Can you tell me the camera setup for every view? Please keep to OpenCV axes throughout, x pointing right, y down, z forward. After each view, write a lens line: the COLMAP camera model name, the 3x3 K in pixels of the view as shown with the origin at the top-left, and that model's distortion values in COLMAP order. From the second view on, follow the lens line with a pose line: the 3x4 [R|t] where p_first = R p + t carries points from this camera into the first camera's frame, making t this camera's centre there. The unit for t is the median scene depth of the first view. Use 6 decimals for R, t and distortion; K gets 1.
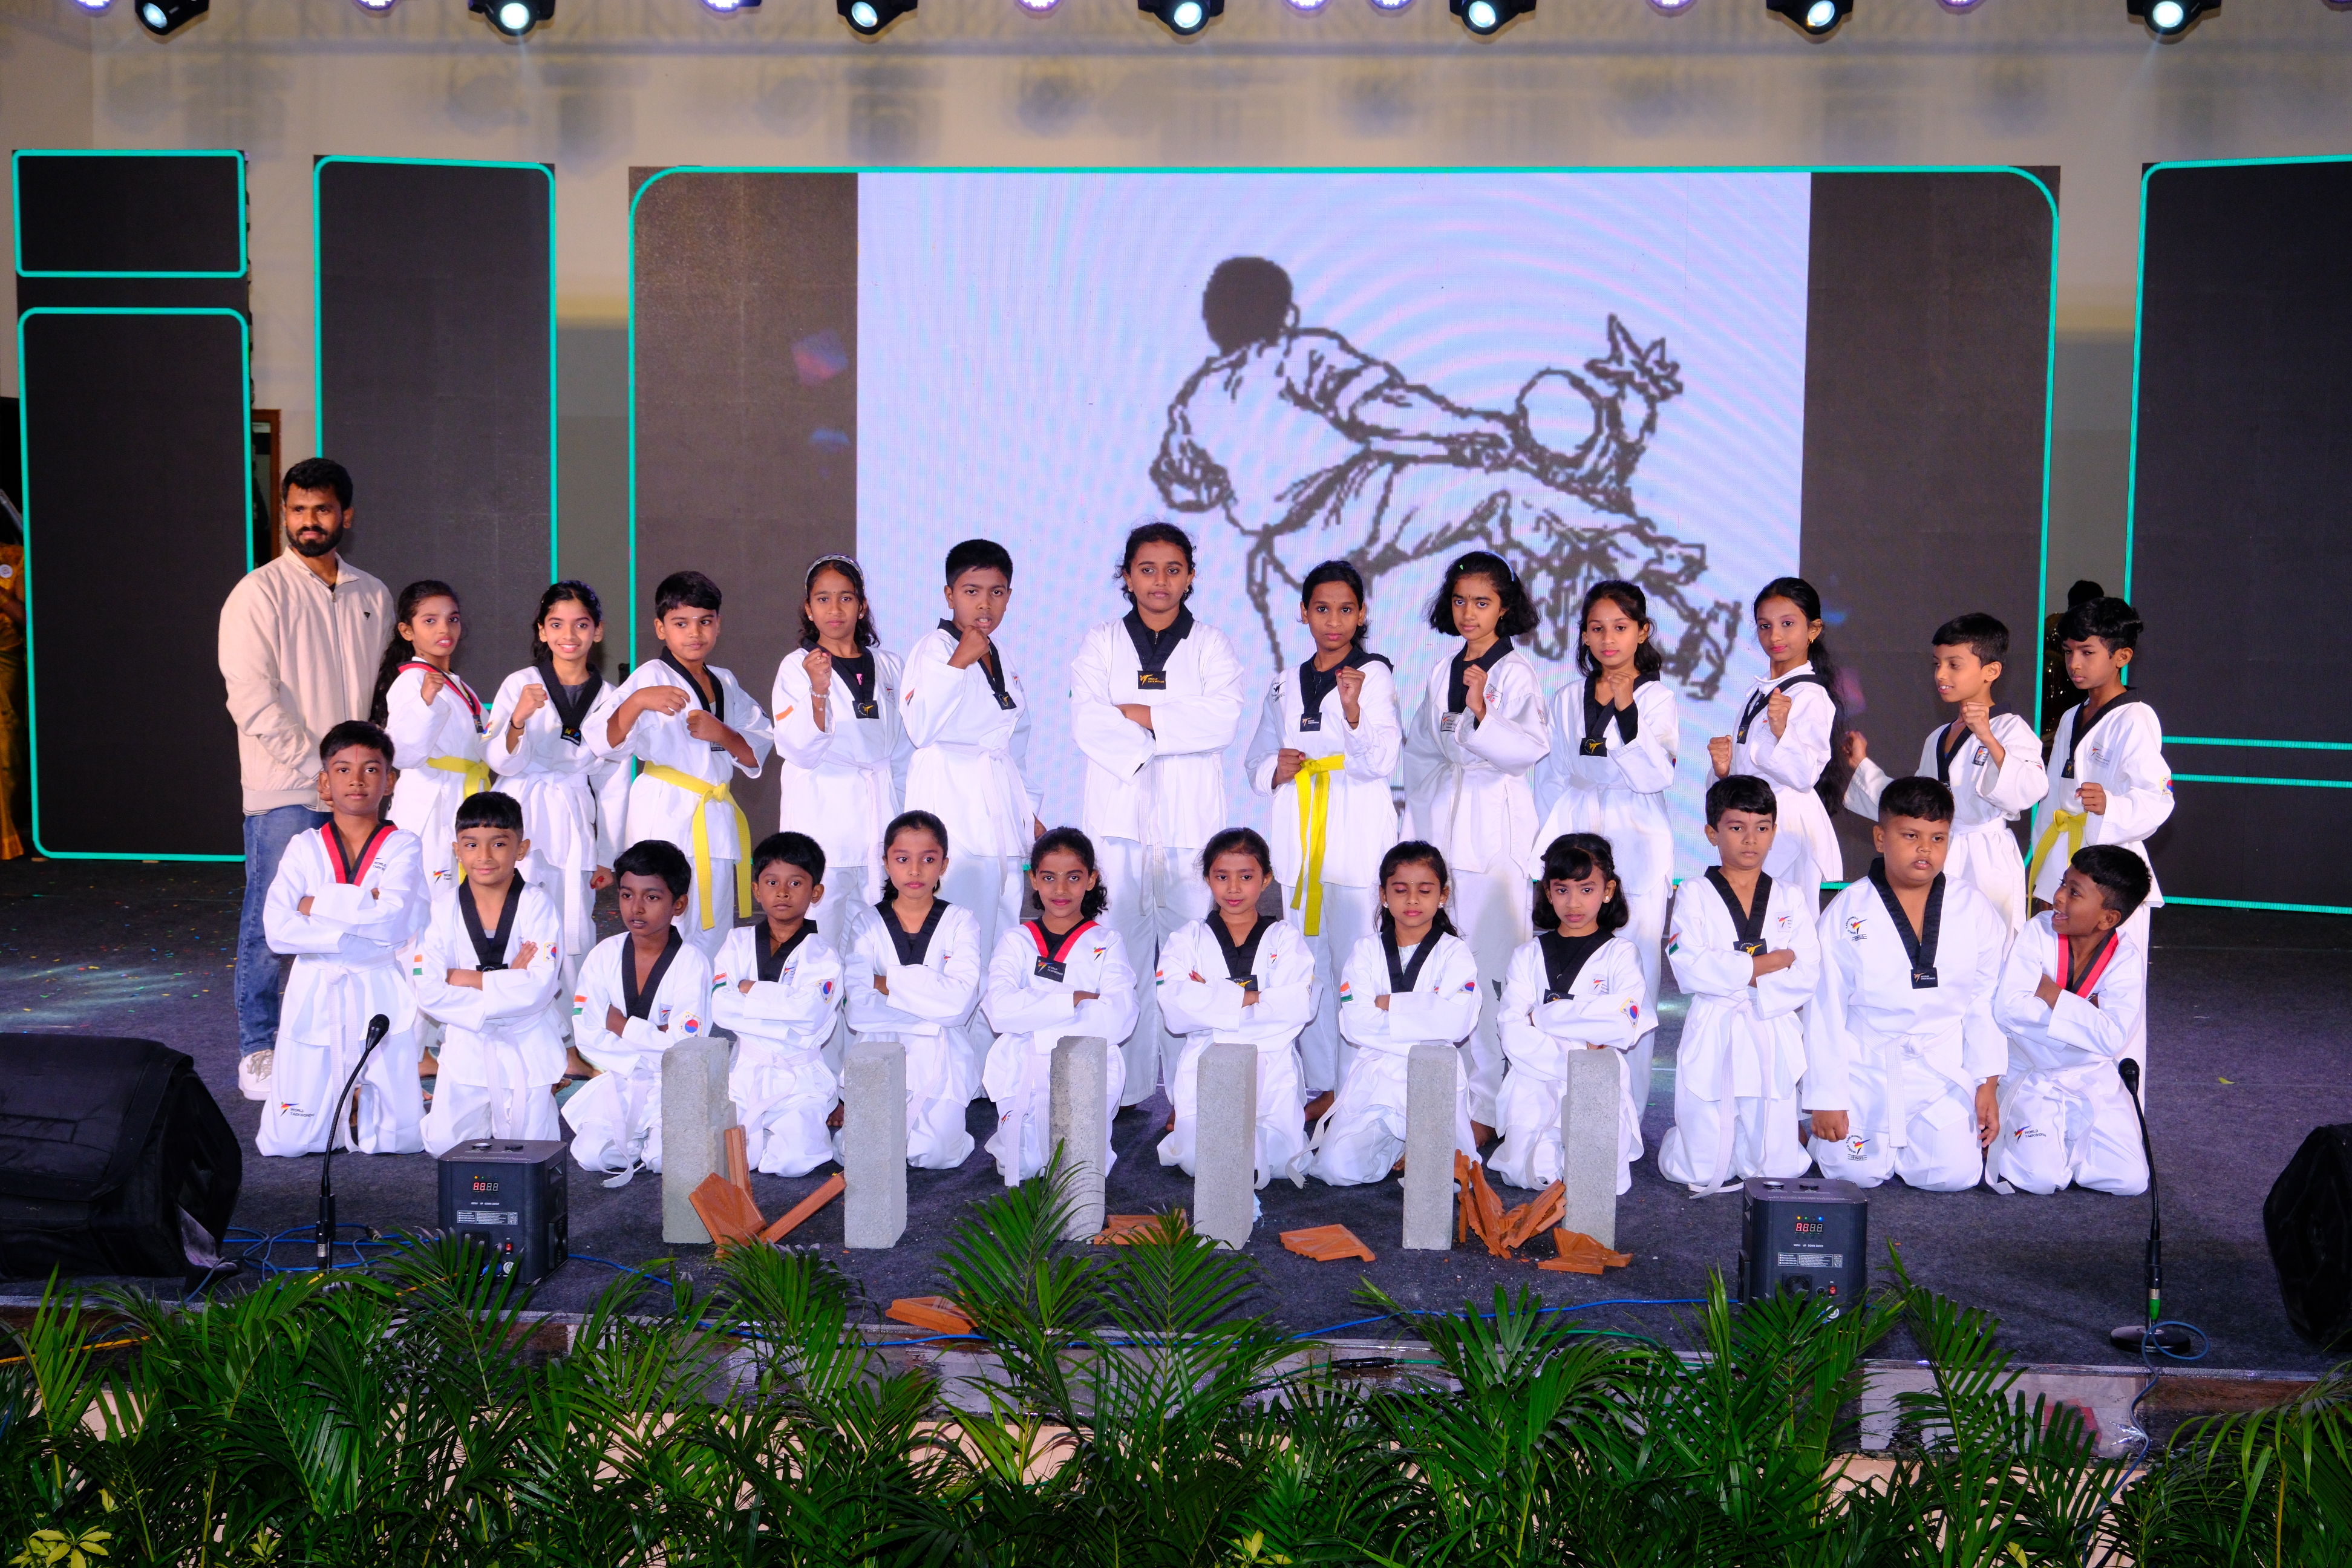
lens RADIAL K [[2984.1, 0, 1153.1], [0, 2984.1, 763.0], [0, 0, 1]] dist [0.017199, 0.000000]
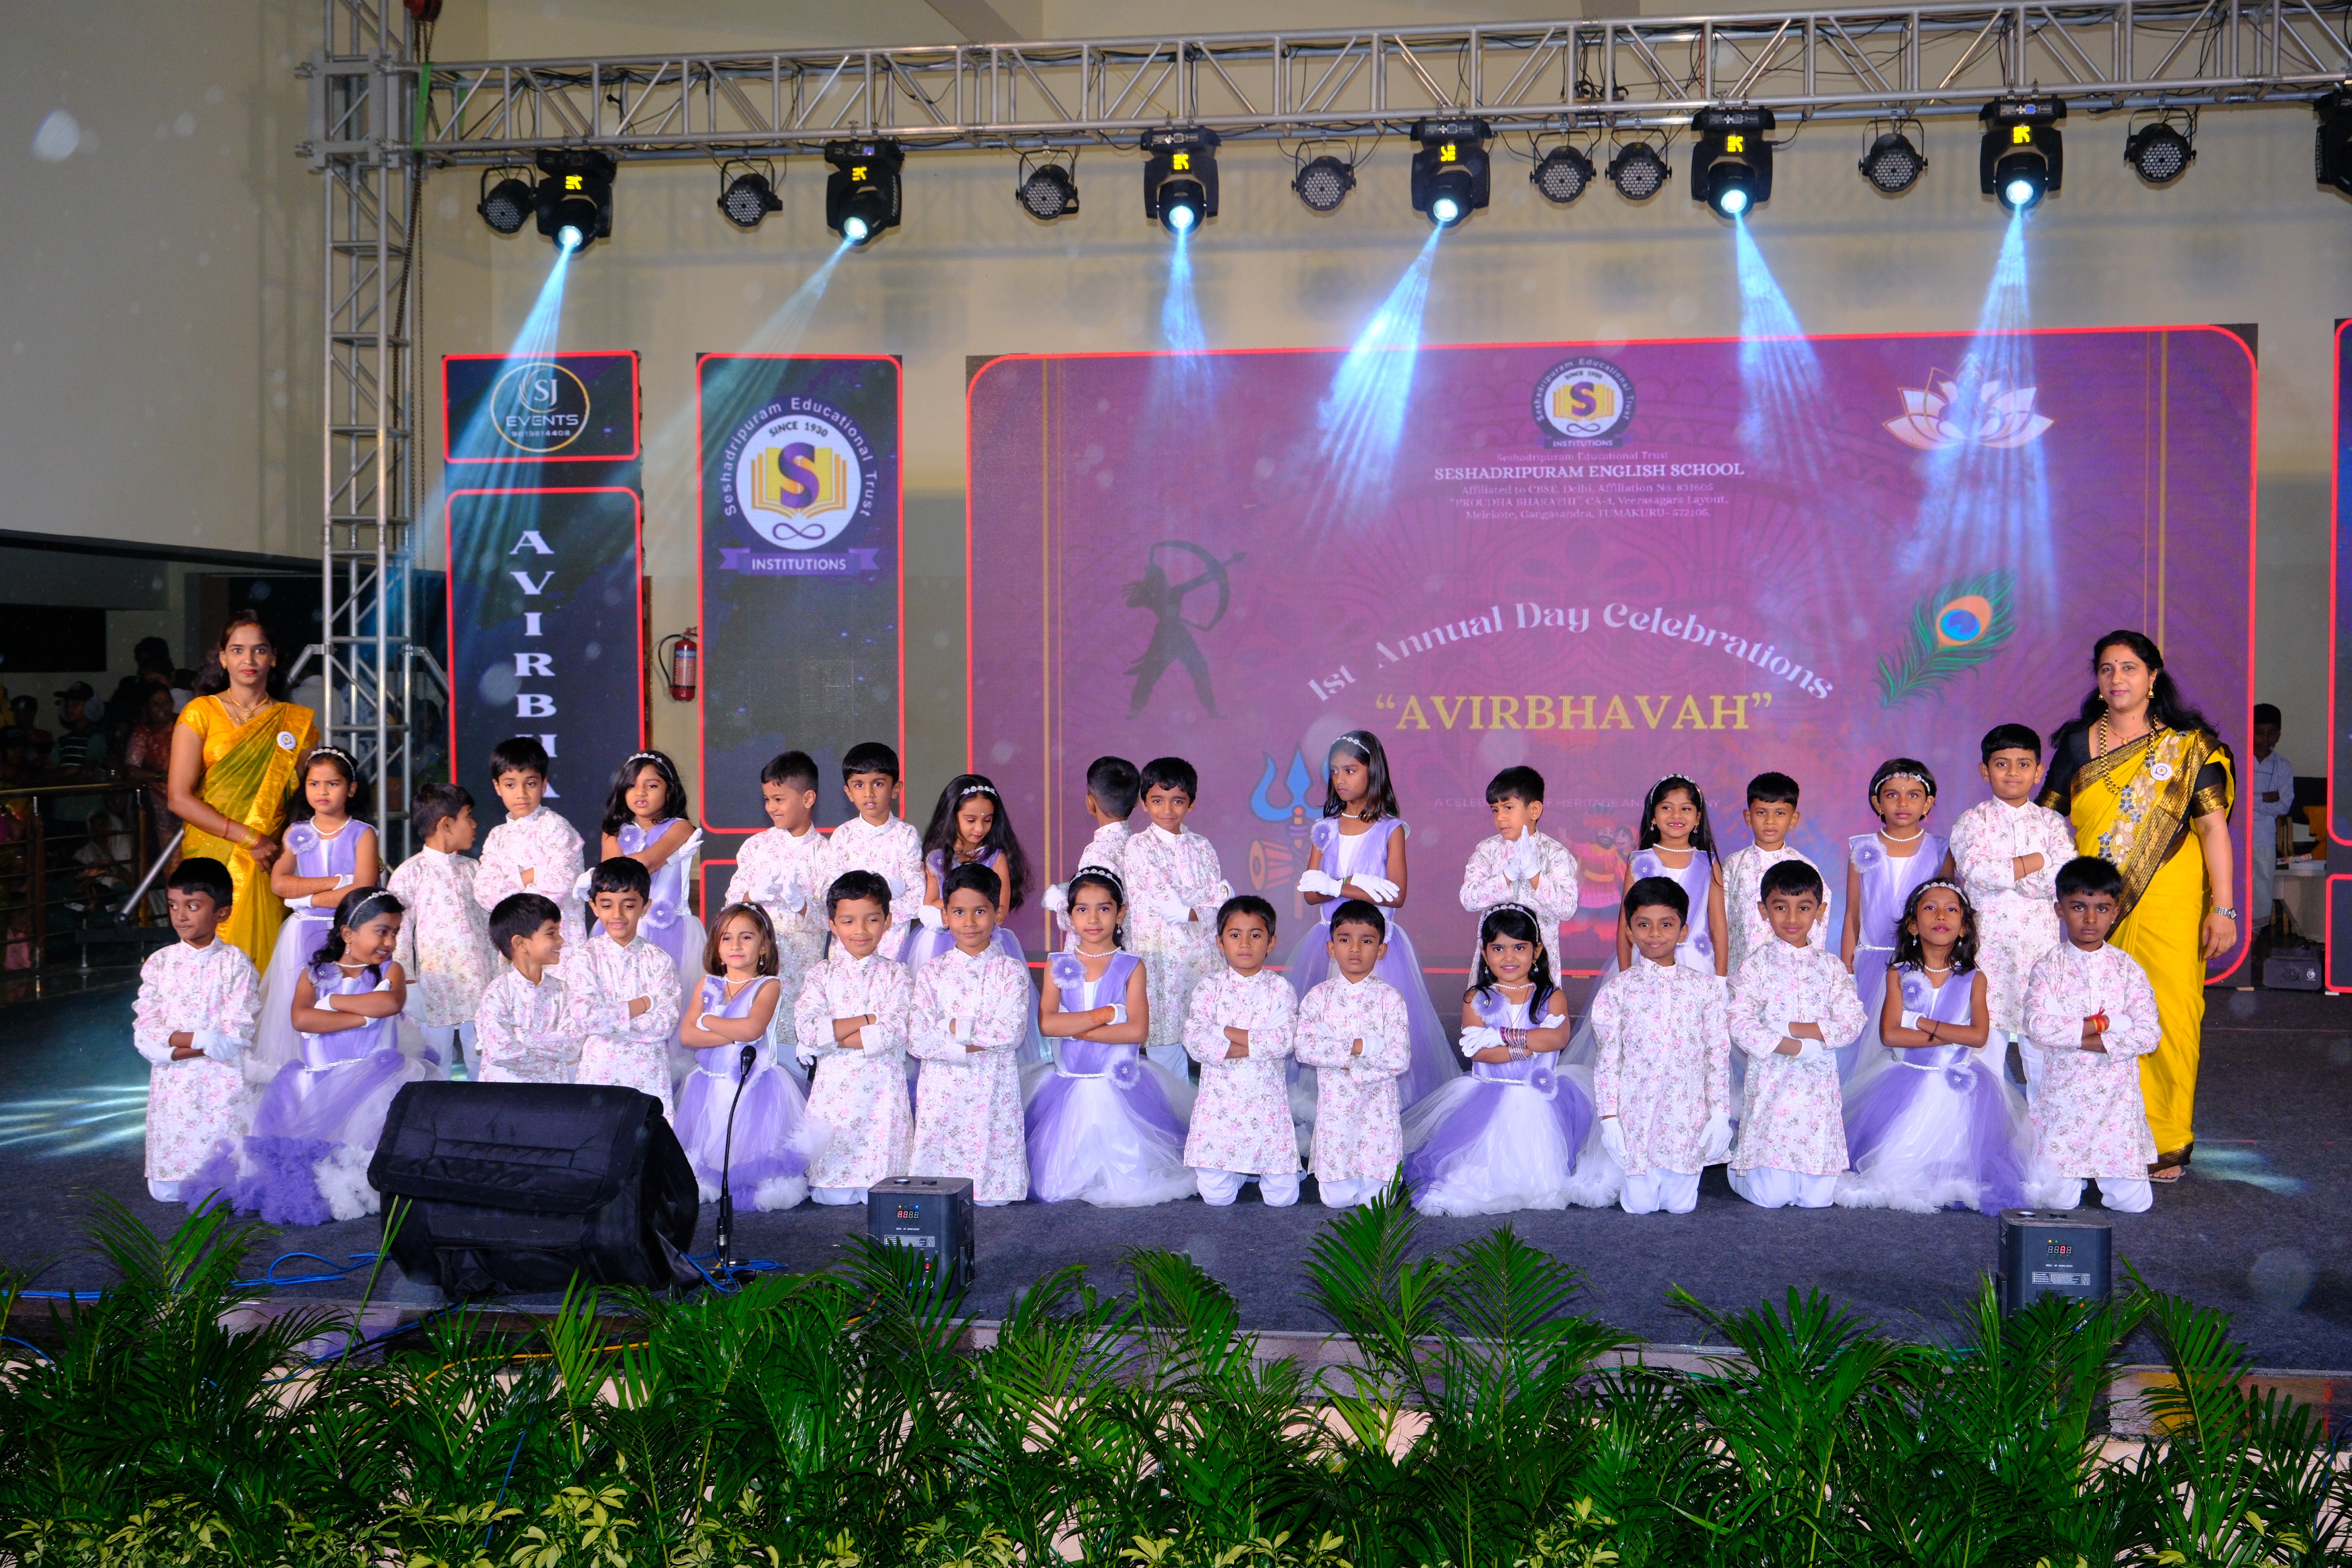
lens RADIAL K [[2800.0, 0, 1147.7], [0, 2800.0, 782.4], [0, 0, 1]] dist [0.010123, 0.000000]
pose [[0.996378, -0.011738, -0.084216, -0.038048], [0.008056, 0.999002, -0.043933, 0.023066], [0.084648, 0.043096, 0.995479, -0.112144]]
